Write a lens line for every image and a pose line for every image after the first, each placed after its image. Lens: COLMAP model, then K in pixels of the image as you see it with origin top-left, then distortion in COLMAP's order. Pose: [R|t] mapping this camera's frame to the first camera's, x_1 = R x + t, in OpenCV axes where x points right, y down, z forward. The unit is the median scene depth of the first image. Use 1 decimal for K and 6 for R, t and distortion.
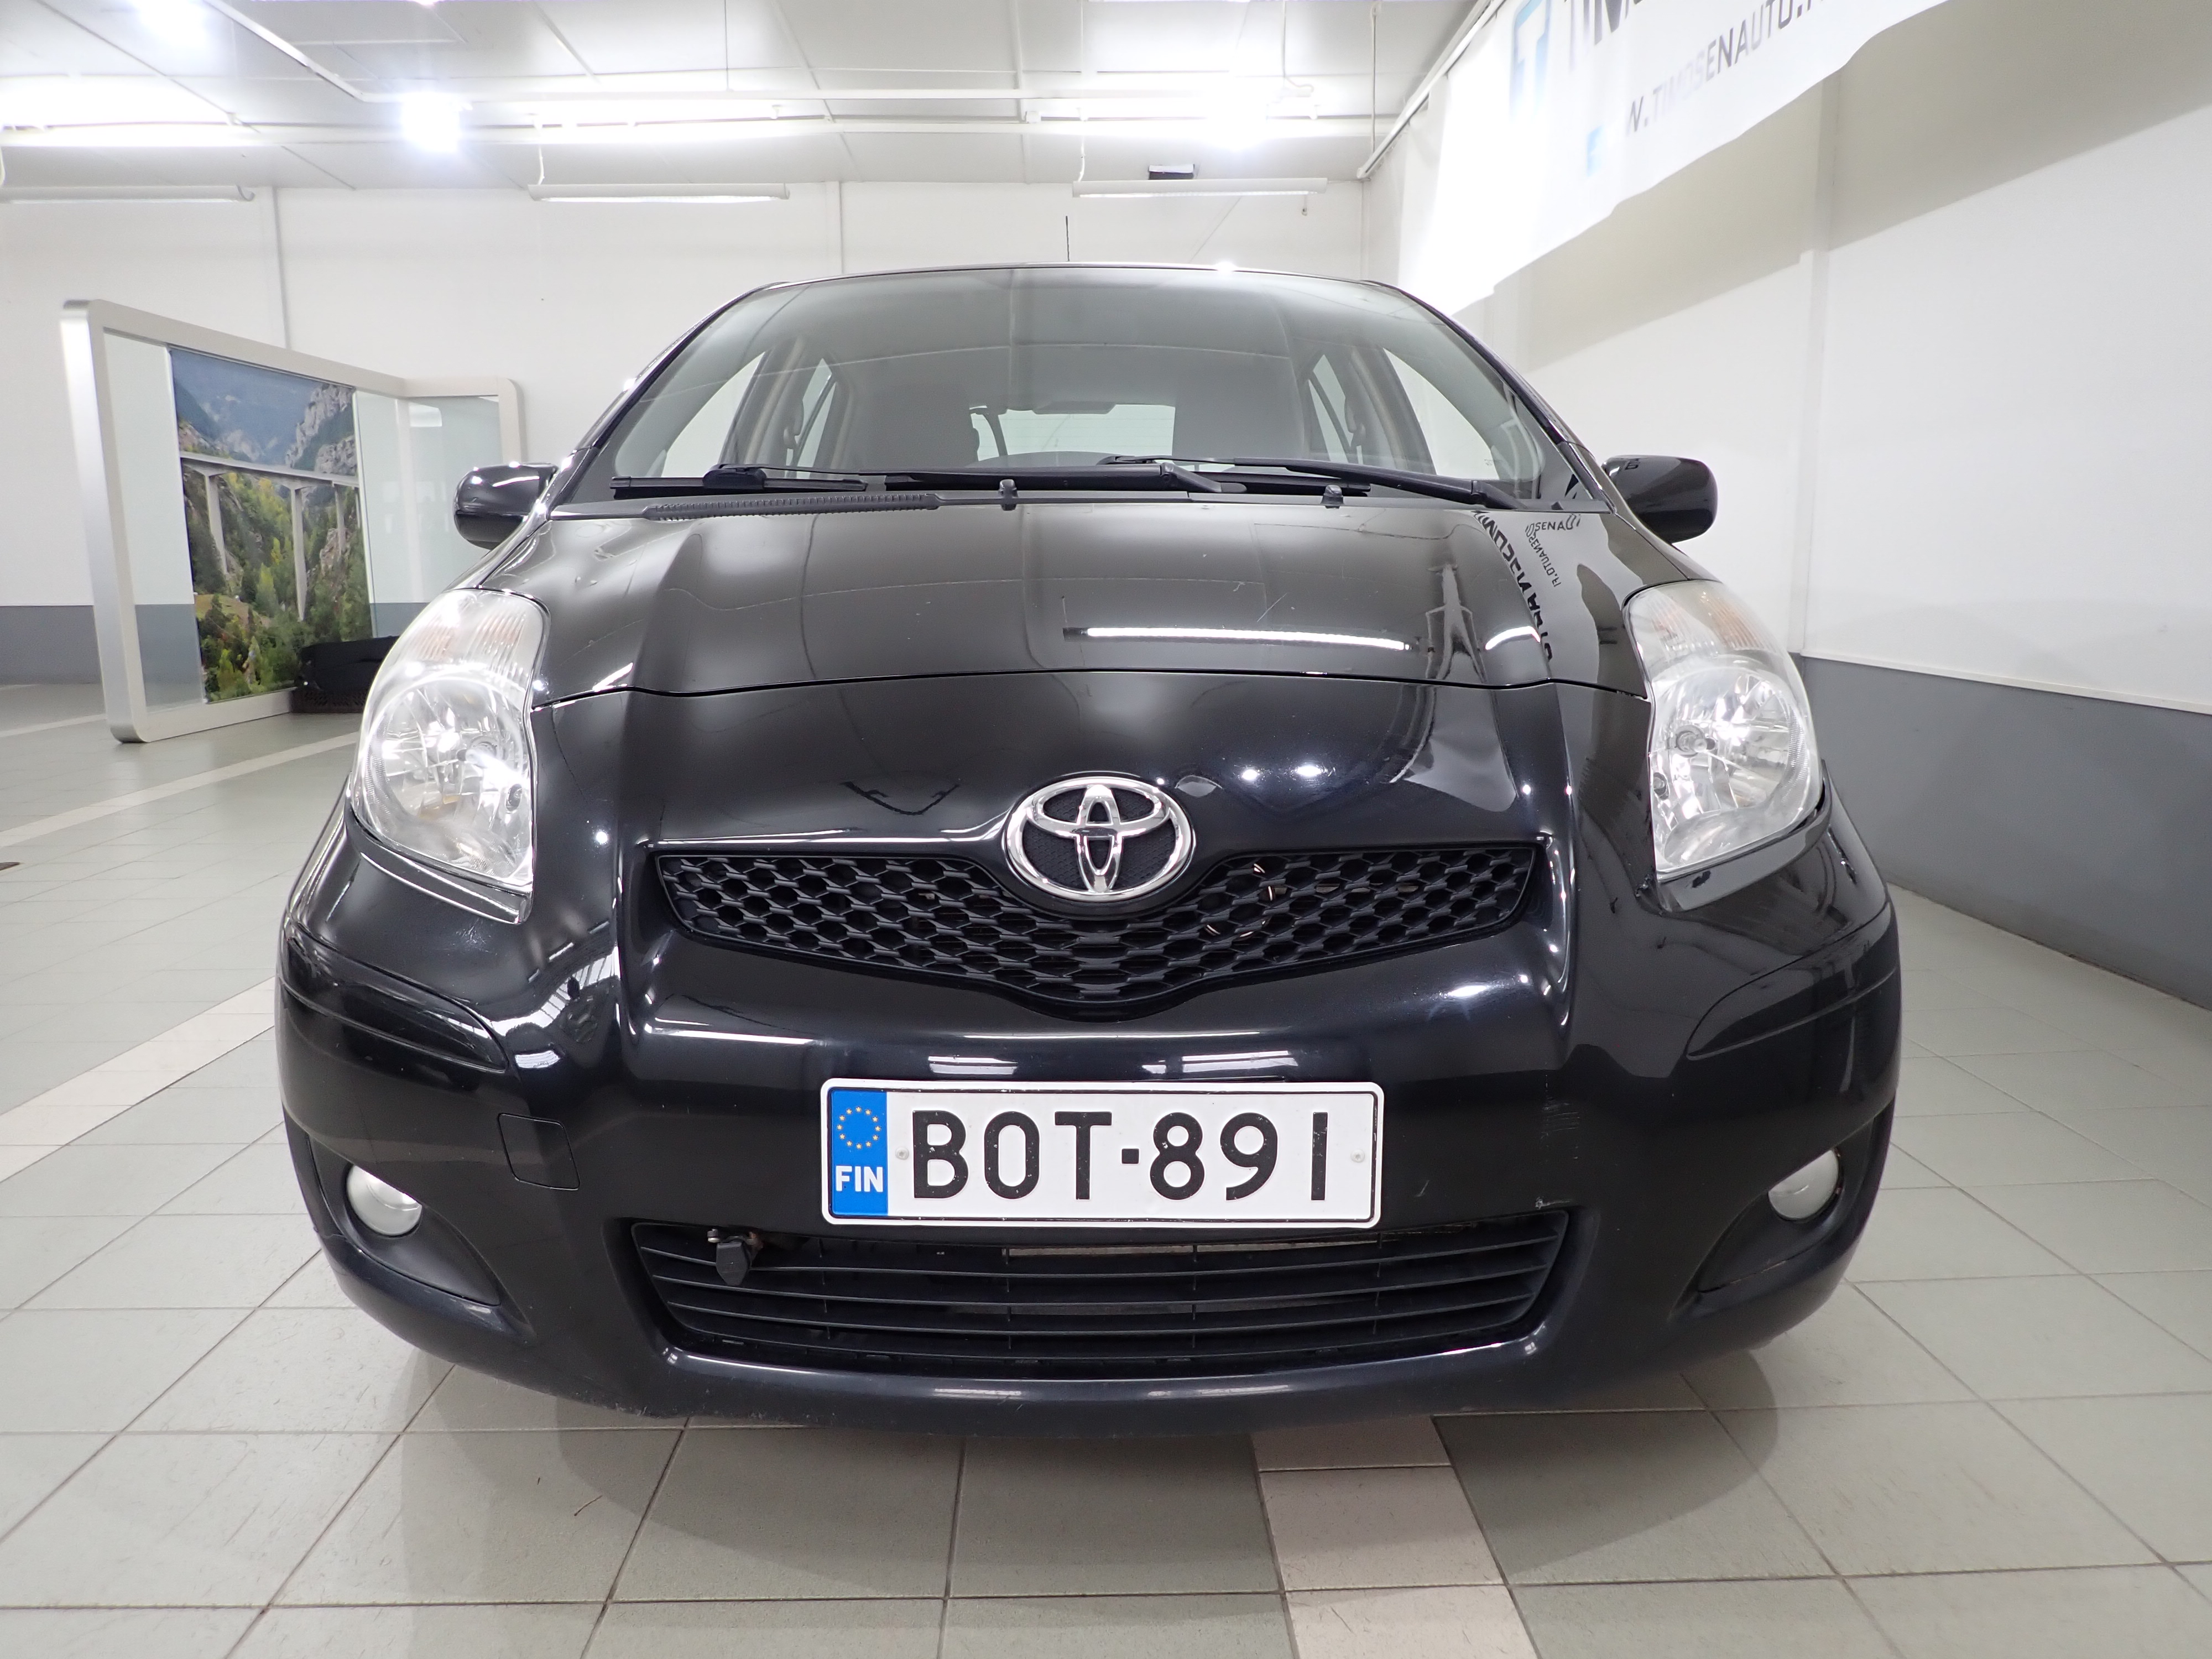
lens RADIAL K [[1628.7, 0, 1089.6], [0, 1628.7, 837.6], [0, 0, 1]] dist [0.003387, -0.000701]
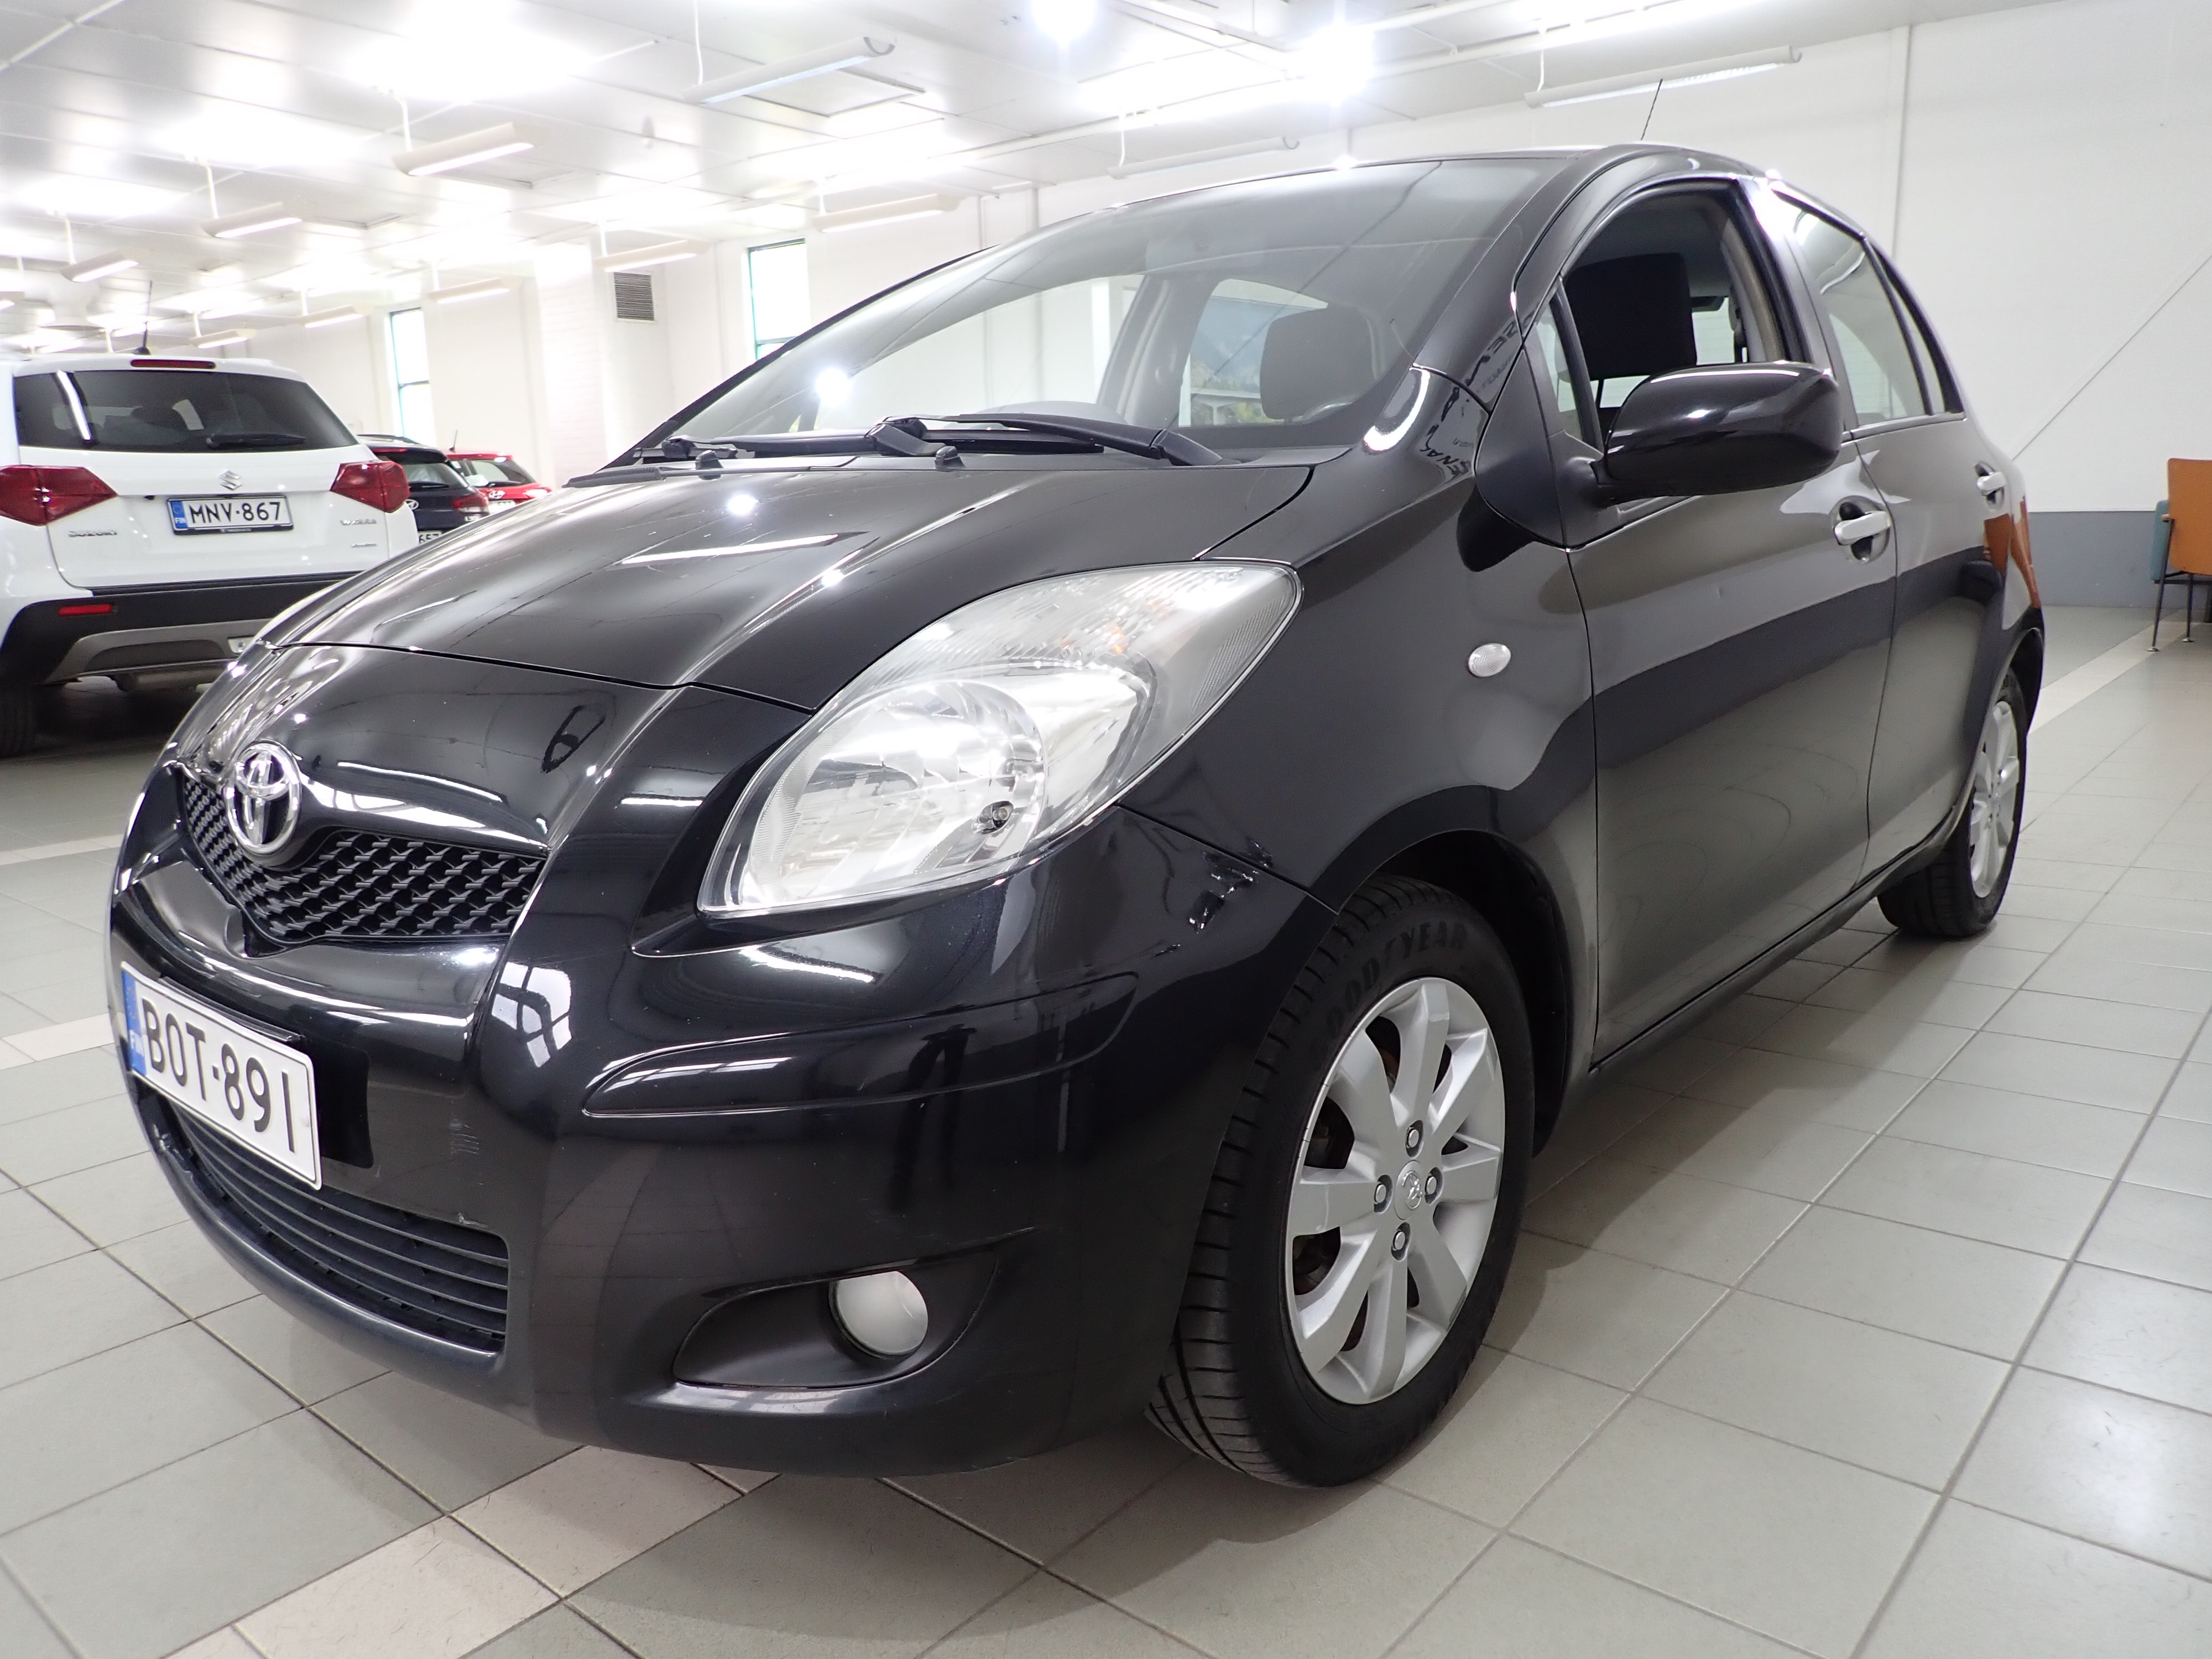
lens RADIAL K [[1661.5, 0, 1106.0], [0, 1661.5, 829.5], [0, 0, 1]] dist [0.002246, -0.061750]
pose [[0.751067, 0.117229, -0.649735, 0.308740], [-0.084992, 0.993089, 0.080932, -0.030889], [0.654732, -0.005563, 0.755841, 0.131959]]
